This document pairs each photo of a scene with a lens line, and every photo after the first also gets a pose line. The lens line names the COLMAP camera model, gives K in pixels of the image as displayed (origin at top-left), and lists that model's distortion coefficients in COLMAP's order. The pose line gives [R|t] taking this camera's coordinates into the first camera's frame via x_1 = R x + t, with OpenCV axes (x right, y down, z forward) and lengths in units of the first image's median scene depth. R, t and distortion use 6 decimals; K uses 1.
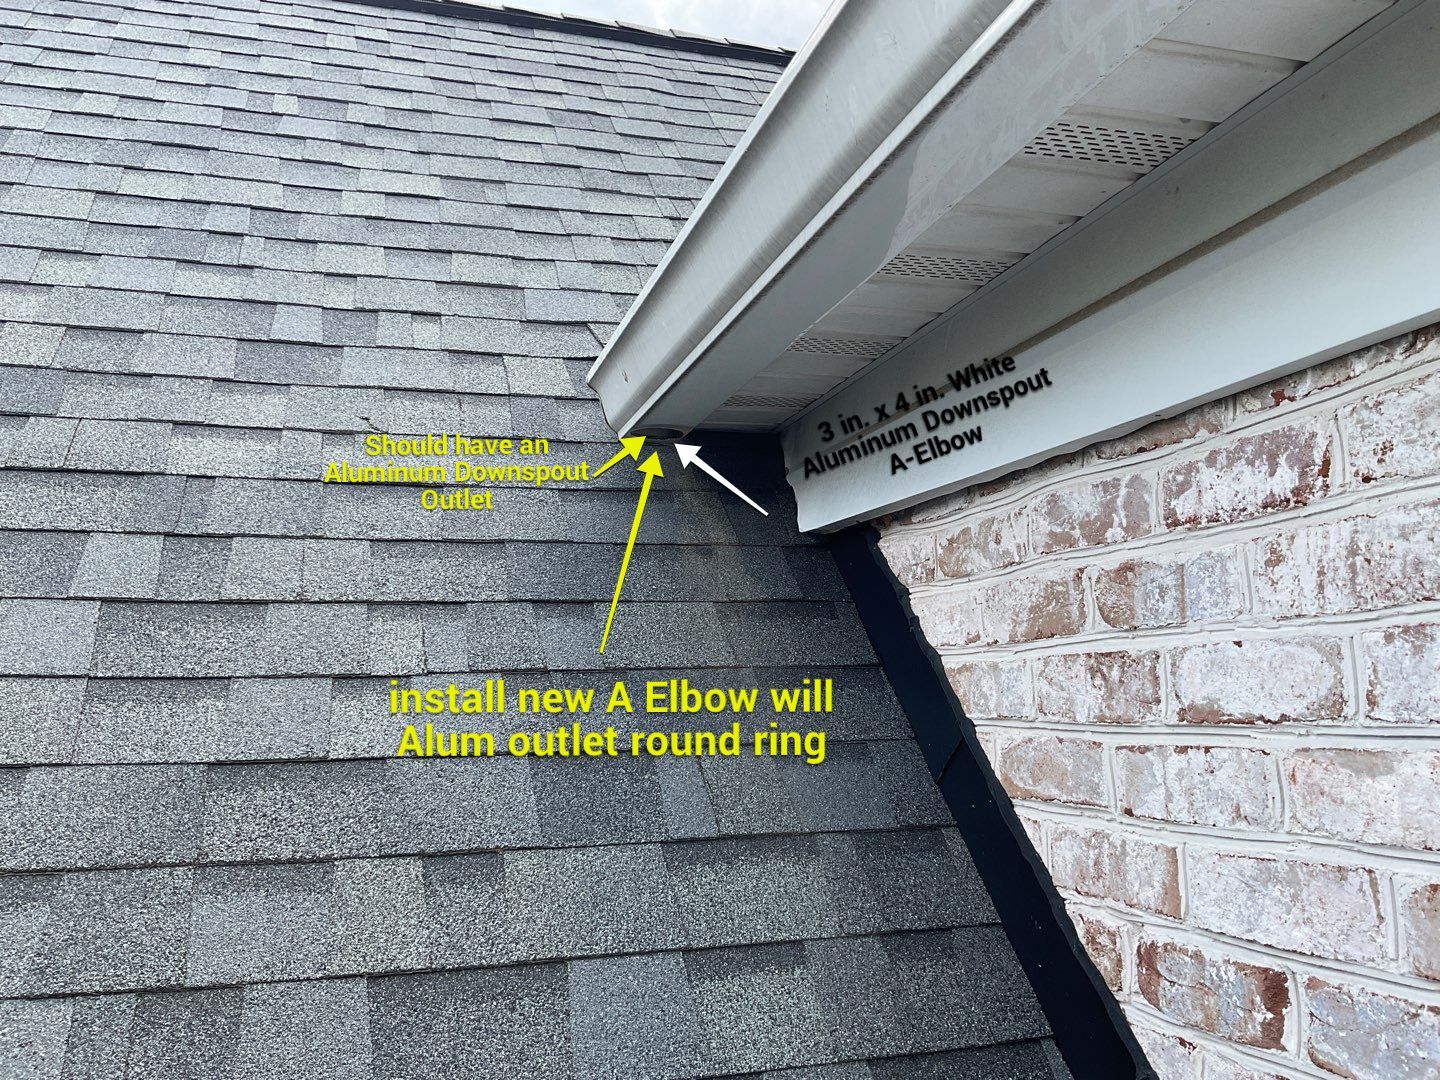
lens RADIAL K [[1187.9, 0, 698.9], [0, 1187.9, 546.9], [0, 0, 1]] dist [0.070433, -0.148238]
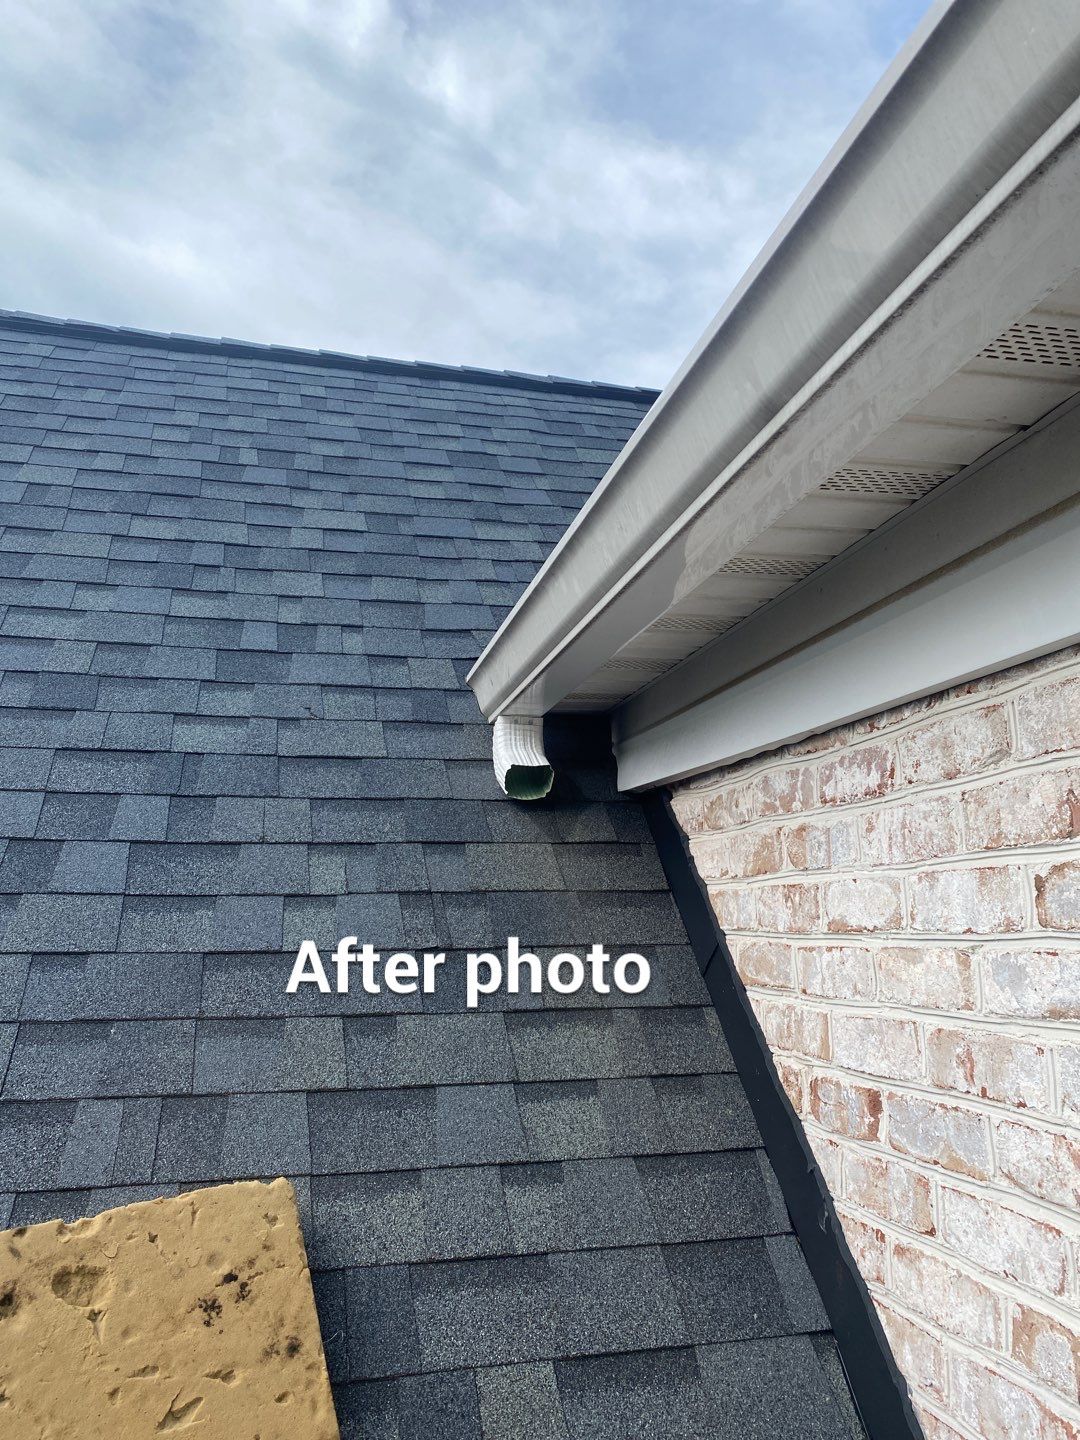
lens RADIAL K [[1087.9, 0, 534.9], [0, 1087.9, 713.7], [0, 0, 1]] dist [0.049541, -0.068714]
pose [[0.998328, 0.000258, -0.057804, 0.083379], [-0.003612, 0.998314, -0.057938, -0.040116], [0.057691, 0.058050, 0.996645, -0.353685]]
